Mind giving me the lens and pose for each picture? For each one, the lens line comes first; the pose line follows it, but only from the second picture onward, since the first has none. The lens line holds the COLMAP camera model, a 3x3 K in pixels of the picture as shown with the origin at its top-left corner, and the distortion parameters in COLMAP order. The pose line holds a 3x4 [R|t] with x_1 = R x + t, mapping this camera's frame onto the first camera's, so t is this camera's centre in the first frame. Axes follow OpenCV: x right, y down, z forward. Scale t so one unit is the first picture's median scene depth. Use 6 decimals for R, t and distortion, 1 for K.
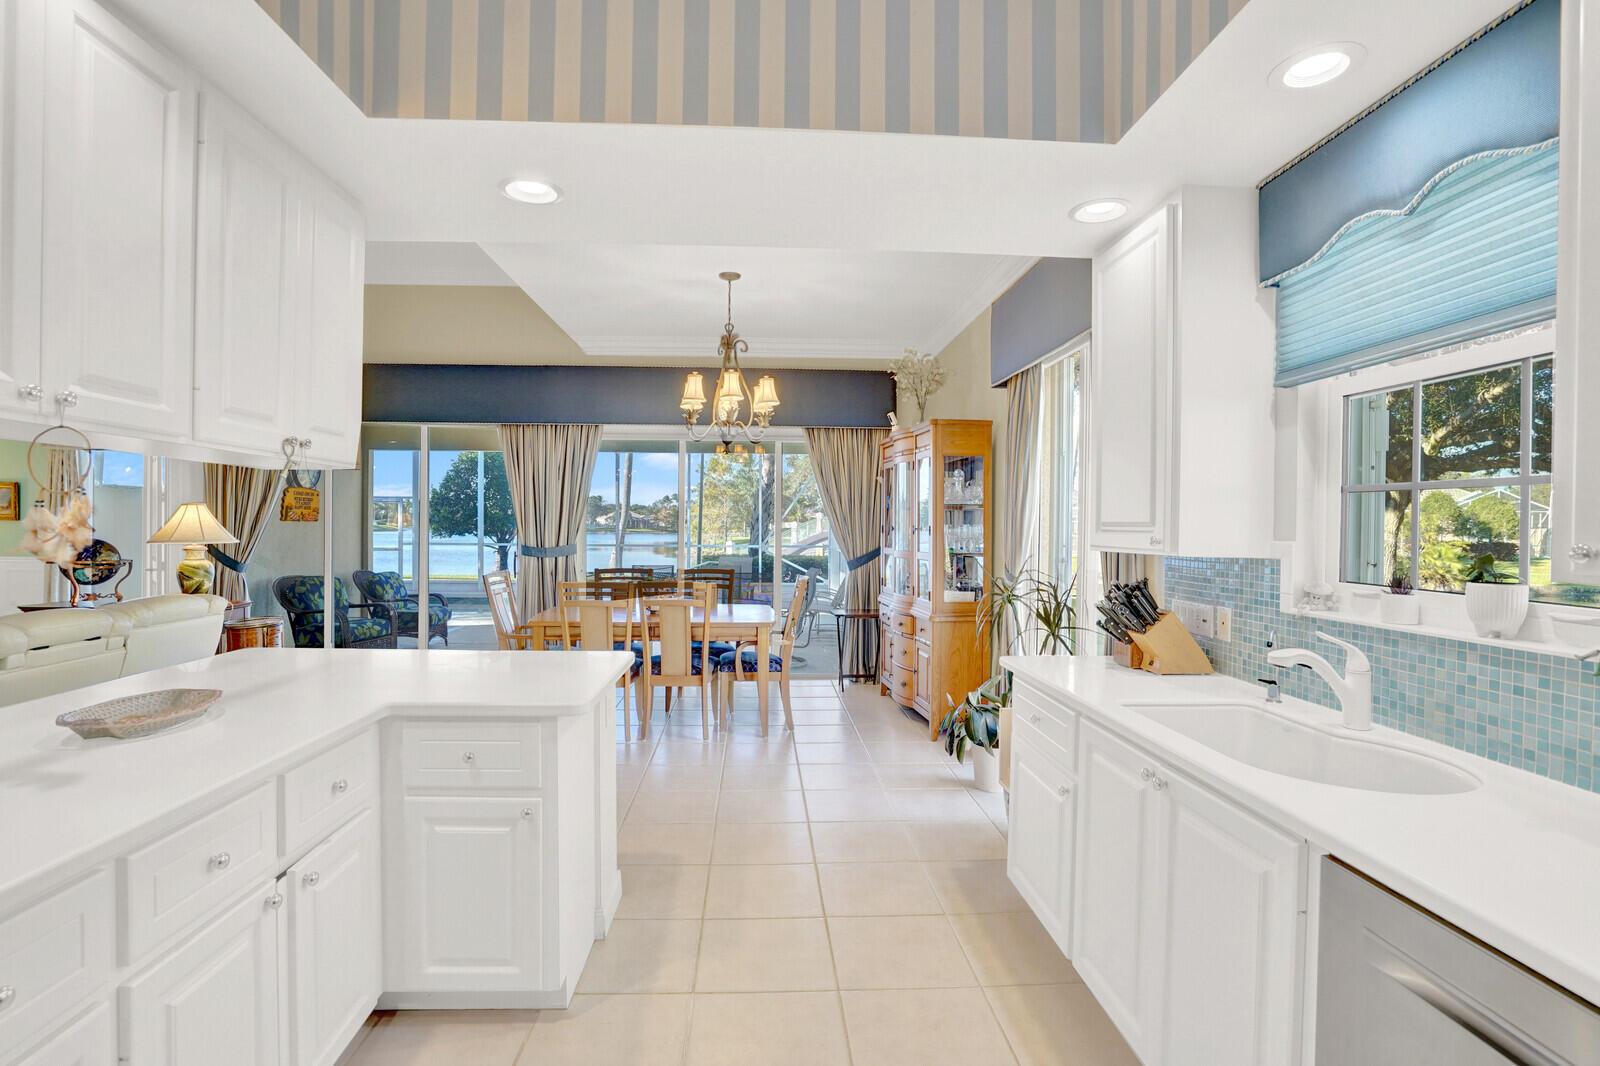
lens RADIAL K [[758.5, 0, 799.0], [0, 758.5, 531.8], [0, 0, 1]] dist [-0.040575, 0.001043]
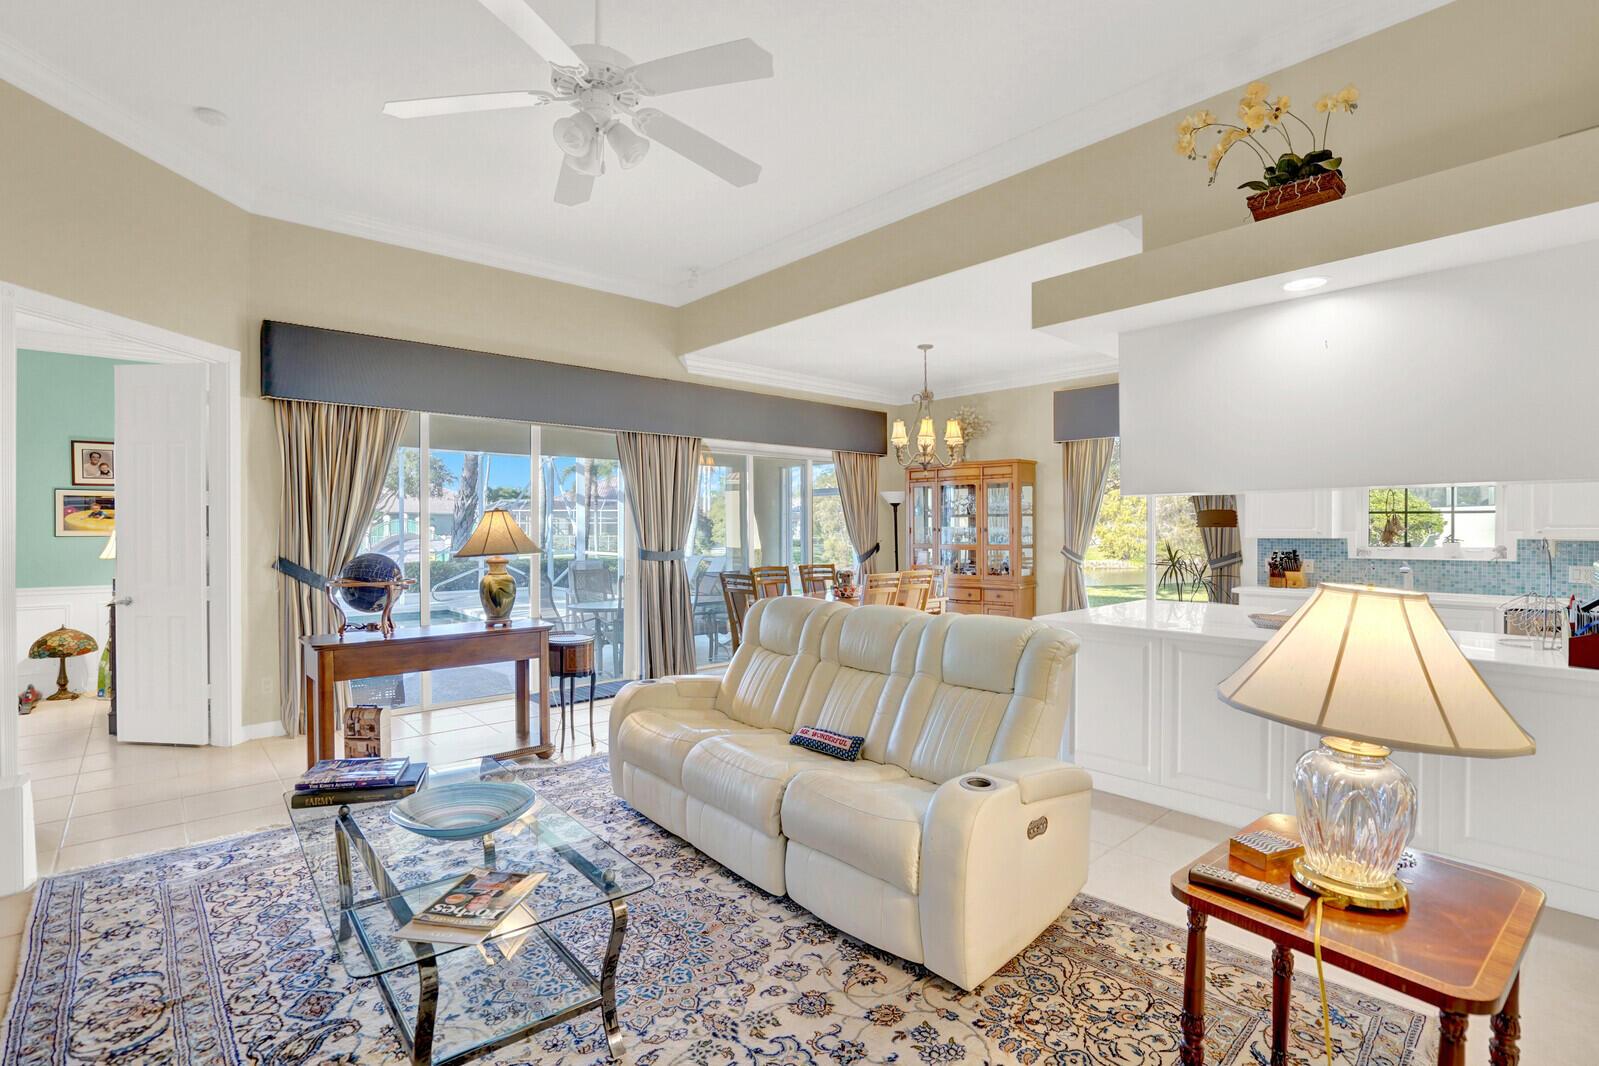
lens RADIAL K [[758.0, 0, 798.5], [0, 758.0, 531.8], [0, 0, 1]] dist [-0.040575, 0.001043]
pose [[0.787989, -0.016653, 0.615464, -1.807596], [0.015434, 0.999854, 0.007294, -0.025441], [-0.615496, 0.003752, 0.788131, 0.095707]]
